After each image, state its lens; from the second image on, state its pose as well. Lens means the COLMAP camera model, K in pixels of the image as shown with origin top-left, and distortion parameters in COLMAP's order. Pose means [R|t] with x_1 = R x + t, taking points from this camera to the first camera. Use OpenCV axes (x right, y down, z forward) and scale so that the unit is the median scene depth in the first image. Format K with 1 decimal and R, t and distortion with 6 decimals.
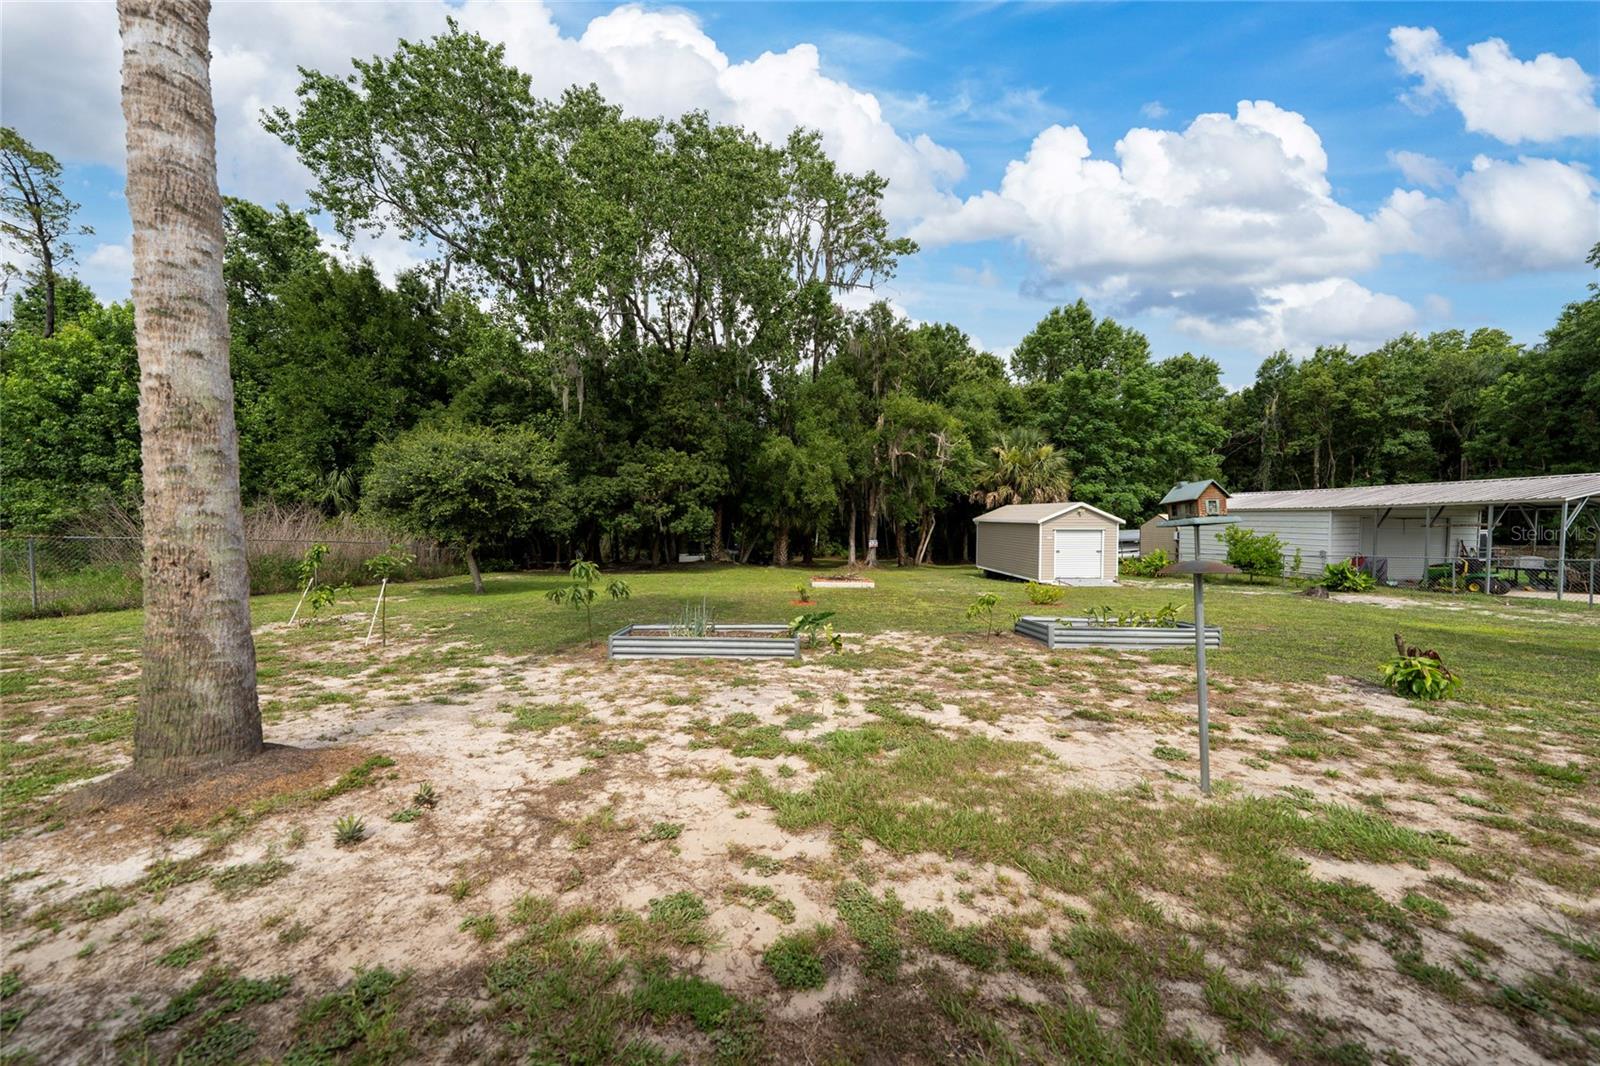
lens RADIAL K [[558.3, 0, 803.3], [0, 558.3, 535.4], [0, 0, 1]] dist [-0.007260, 0.000243]
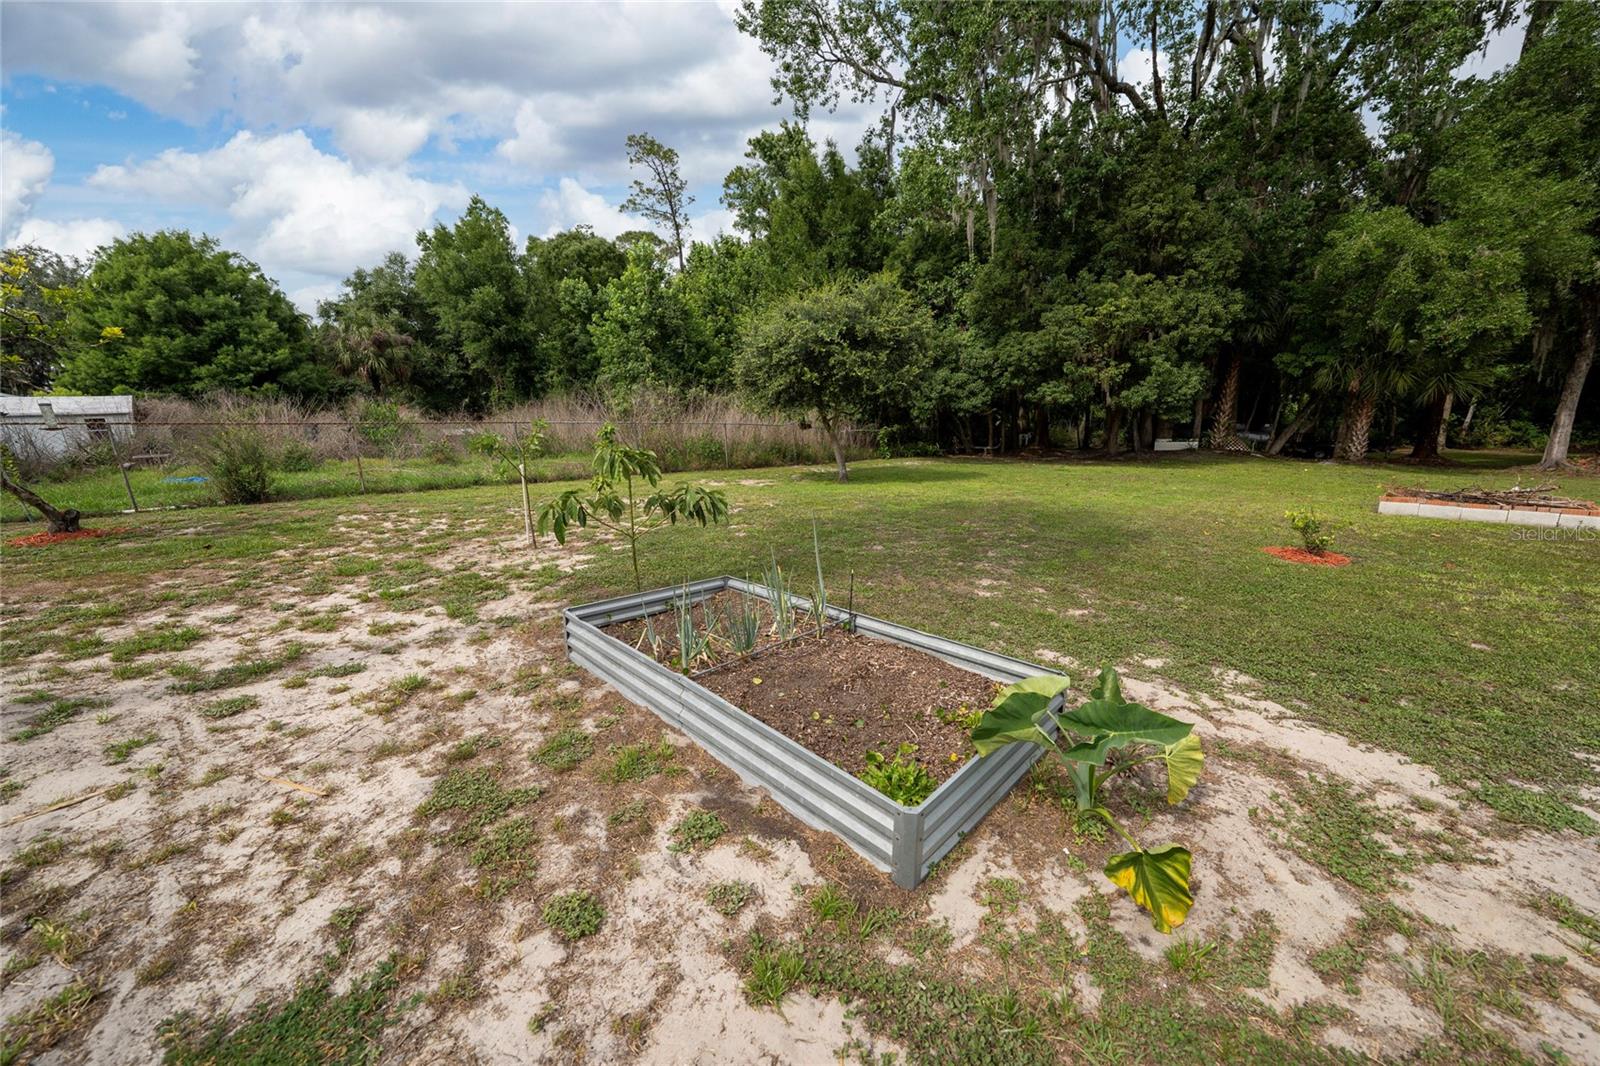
lens RADIAL K [[558.3, 0, 803.3], [0, 558.3, 535.4], [0, 0, 1]] dist [-0.007260, 0.000243]
pose [[0.654573, 0.135972, -0.743670, 0.031500], [0.018179, 0.980577, 0.195289, 0.008773], [0.755780, -0.141350, 0.639388, 0.227390]]
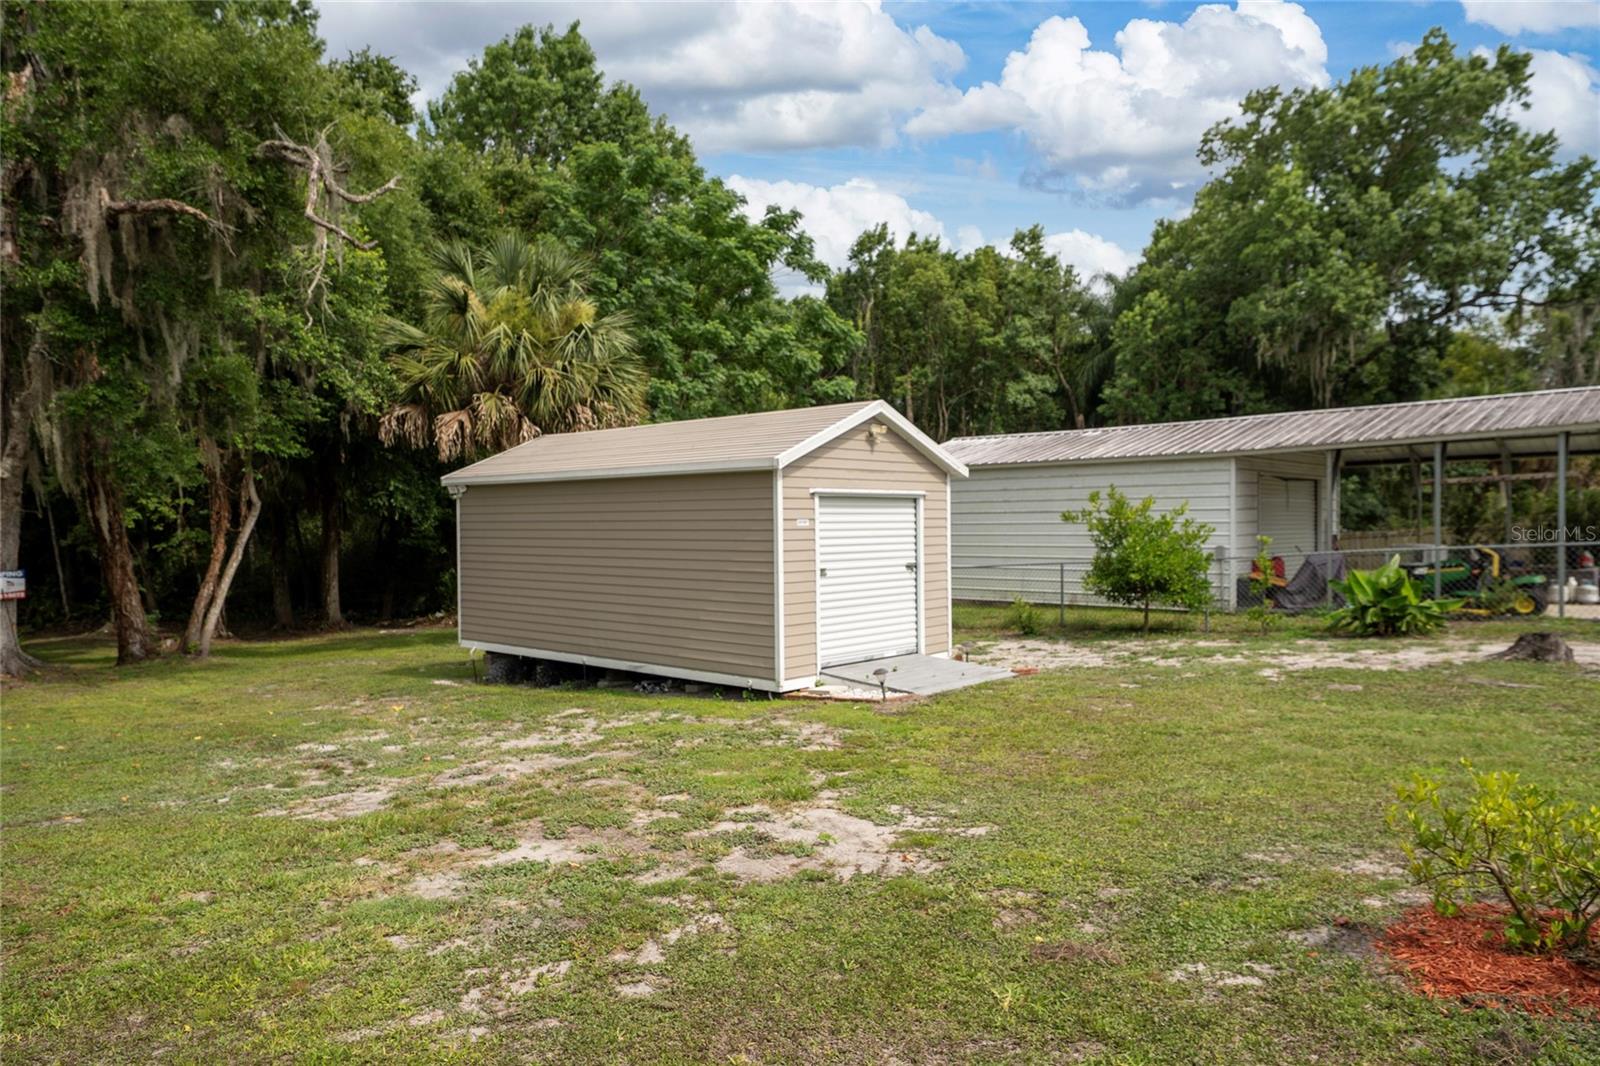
lens RADIAL K [[1043.7, 0, 804.1], [0, 1043.7, 536.8], [0, 0, 1]] dist [0.022280, 0.002155]
pose [[0.722047, -0.019764, 0.691562, 0.067299], [0.035141, 0.999349, -0.008129, 0.011604], [-0.690951, 0.030172, 0.722271, 0.479525]]
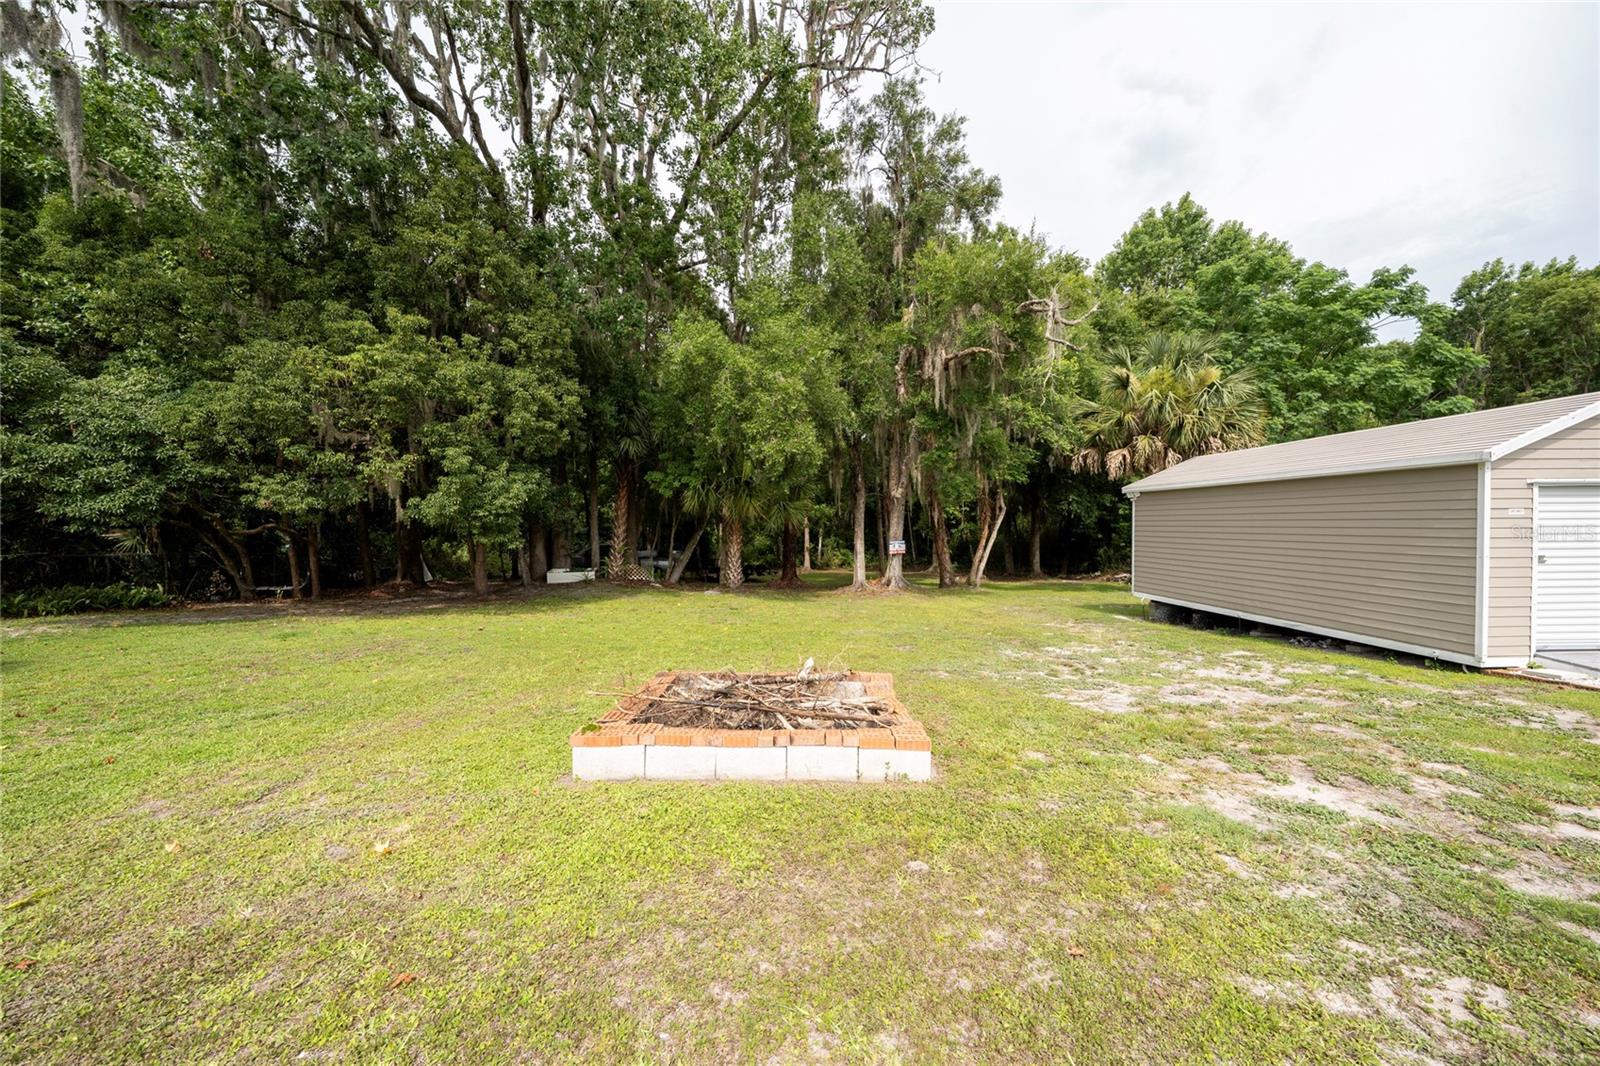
lens RADIAL K [[558.3, 0, 803.3], [0, 558.3, 535.4], [0, 0, 1]] dist [-0.007260, 0.000243]
pose [[0.999326, -0.010360, -0.035219, 0.062123], [0.009830, 0.999836, -0.015186, 0.013058], [0.035371, 0.014829, 0.999264, 0.532552]]
